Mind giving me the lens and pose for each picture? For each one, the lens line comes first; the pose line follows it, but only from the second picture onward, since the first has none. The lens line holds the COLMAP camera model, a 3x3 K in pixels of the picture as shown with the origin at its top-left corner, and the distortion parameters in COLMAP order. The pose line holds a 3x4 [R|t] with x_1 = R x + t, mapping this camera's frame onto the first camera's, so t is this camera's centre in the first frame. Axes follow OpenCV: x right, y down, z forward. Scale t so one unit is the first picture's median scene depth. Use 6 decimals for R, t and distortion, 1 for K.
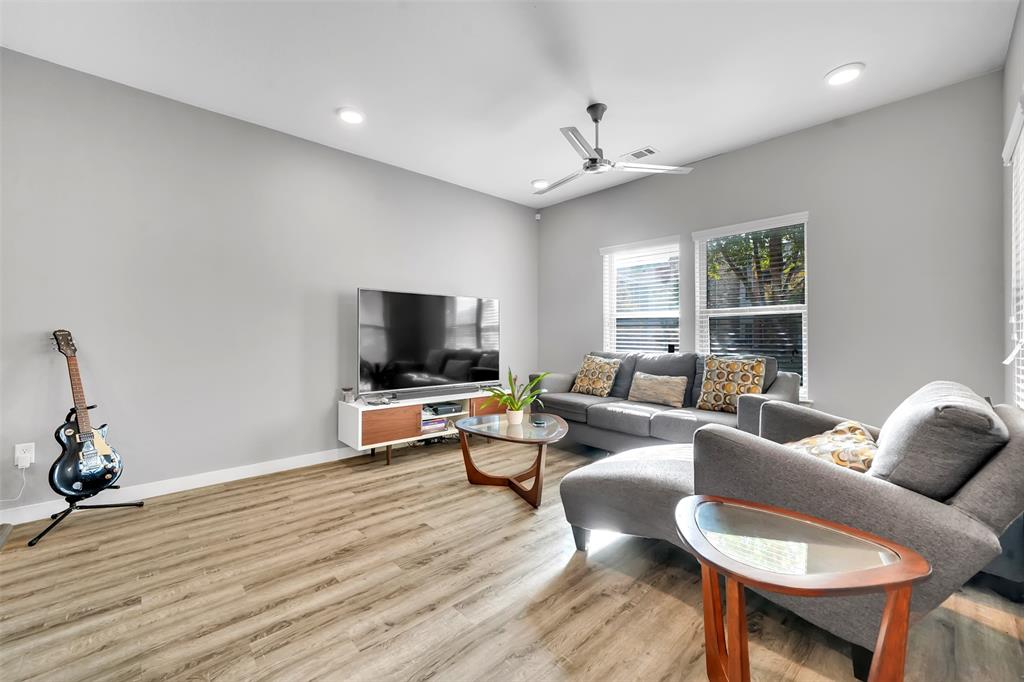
lens RADIAL K [[417.2, 0, 507.7], [0, 417.2, 335.7], [0, 0, 1]] dist [-0.006514, 0.002753]
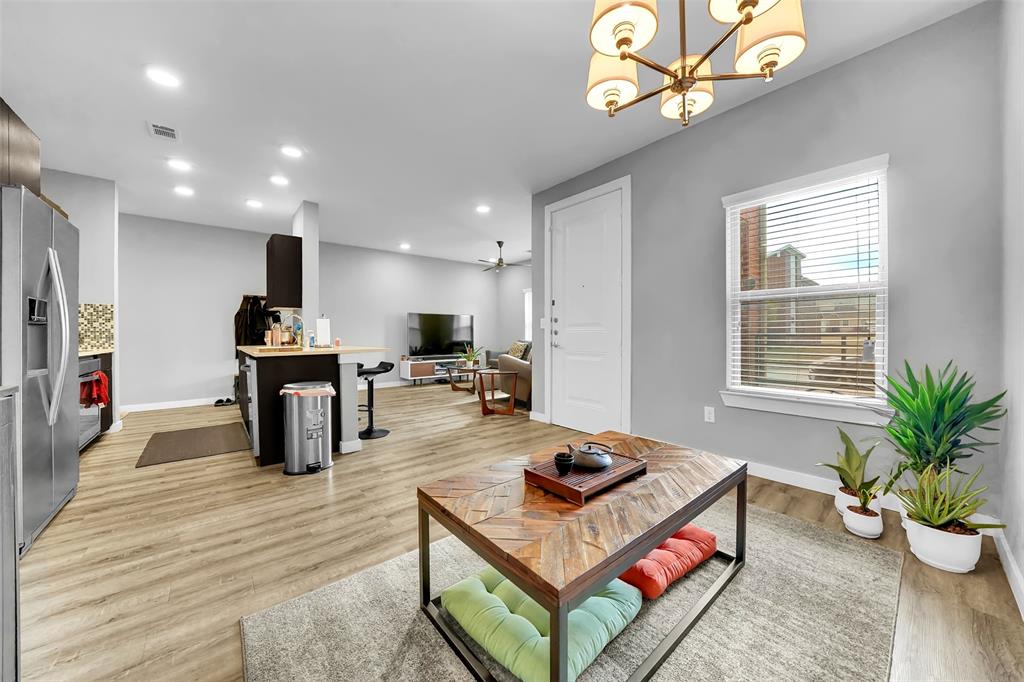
lens RADIAL K [[369.4, 0, 527.0], [0, 369.4, 333.3], [0, 0, 1]] dist [-0.028651, -0.000686]
pose [[0.999834, -0.010166, -0.015104, 0.381090], [0.010098, 0.999939, -0.004539, 0.020237], [0.015149, 0.004385, 0.999876, -1.176908]]
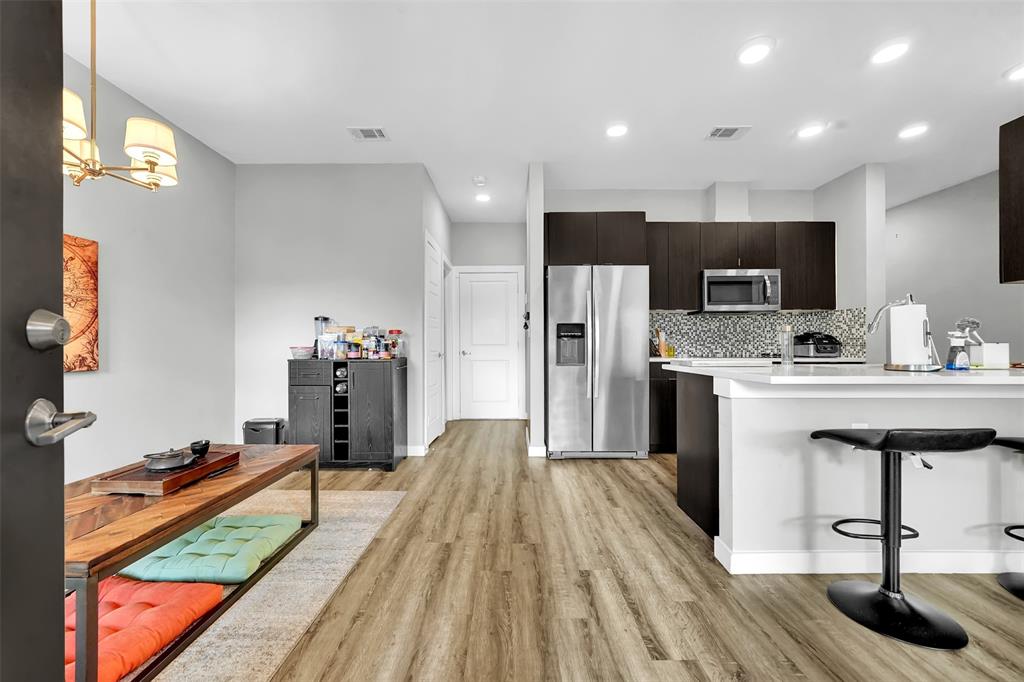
lens RADIAL K [[391.3, 0, 508.4], [0, 391.3, 335.4], [0, 0, 1]] dist [-0.010052, 0.000284]
pose [[-0.689461, -0.017727, -0.724106, 0.523349], [-0.001059, 0.999724, -0.023467, 0.014412], [0.724322, -0.015413, -0.689289, 0.010795]]
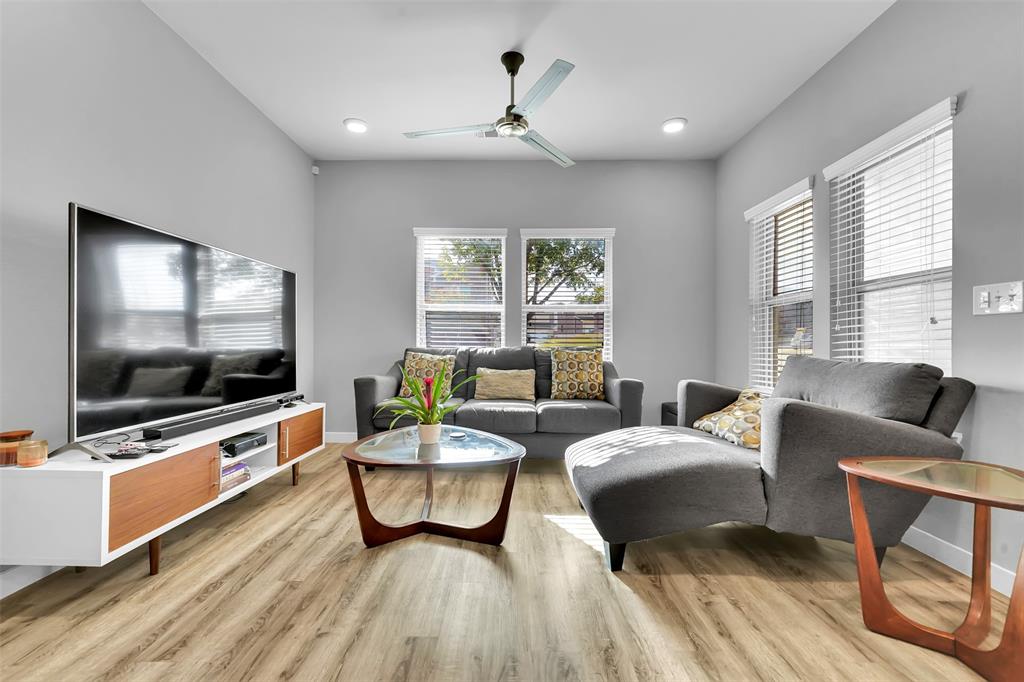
lens RADIAL K [[417.2, 0, 503.8], [0, 417.2, 346.4], [0, 0, 1]] dist [-0.006514, 0.002753]
pose [[0.687177, -0.005733, 0.726467, -0.395966], [-0.003077, 0.999937, 0.010802, 0.035219], [-0.726483, -0.009658, 0.687116, 0.395073]]
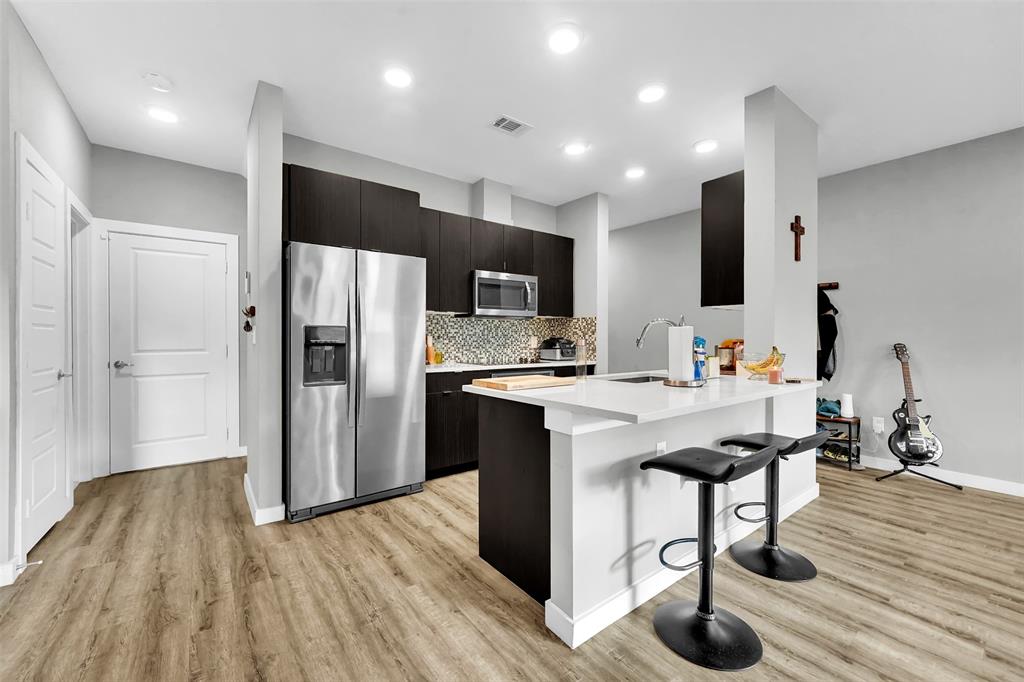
lens RADIAL K [[404.9, 0, 504.8], [0, 404.9, 334.4], [0, 0, 1]] dist [-0.008435, 0.002772]
pose [[-0.101190, -0.007018, -0.994842, 0.377117], [-0.004075, 0.999970, -0.006640, -0.026522], [0.994859, 0.003382, -0.101216, -0.184026]]
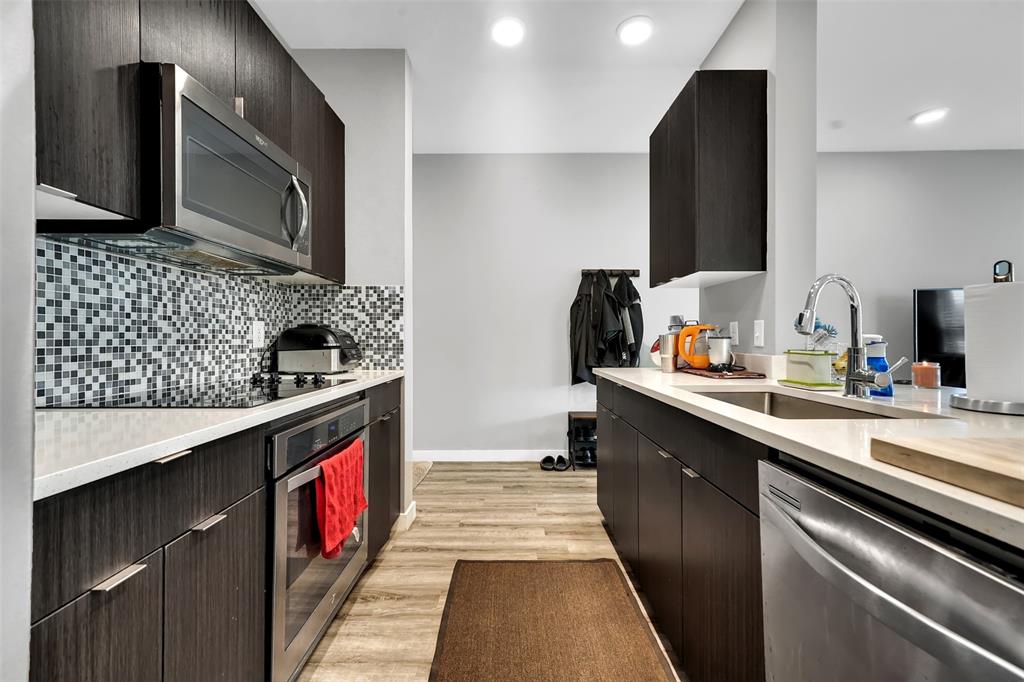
lens RADIAL K [[433.5, 0, 489.7], [0, 433.5, 334.1], [0, 0, 1]] dist [-0.001543, -0.000060]
pose [[0.715892, -0.009296, -0.698149, -0.370074], [0.001597, 0.999931, -0.011677, -0.000934], [0.698210, 0.007244, 0.715857, -0.458810]]
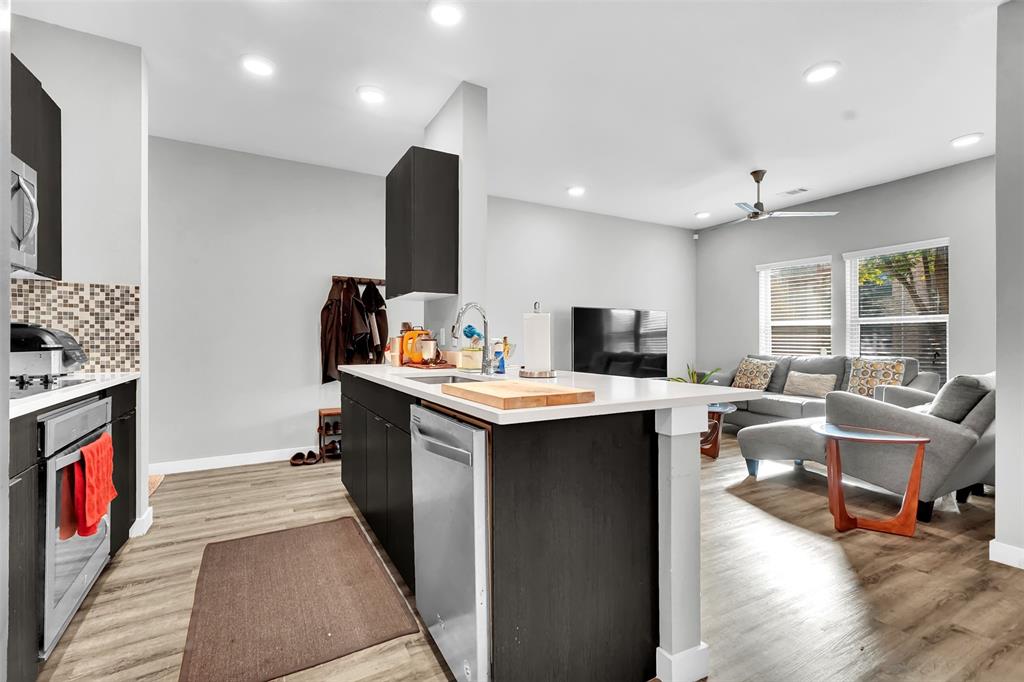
lens RADIAL K [[479.5, 0, 499.5], [0, 479.5, 343.4], [0, 0, 1]] dist [-0.018451, 0.001177]
pose [[0.969397, 0.001489, -0.245496, -0.206974], [-0.000308, 0.999988, 0.004851, -0.000062], [0.245500, -0.004627, 0.969386, -0.660974]]
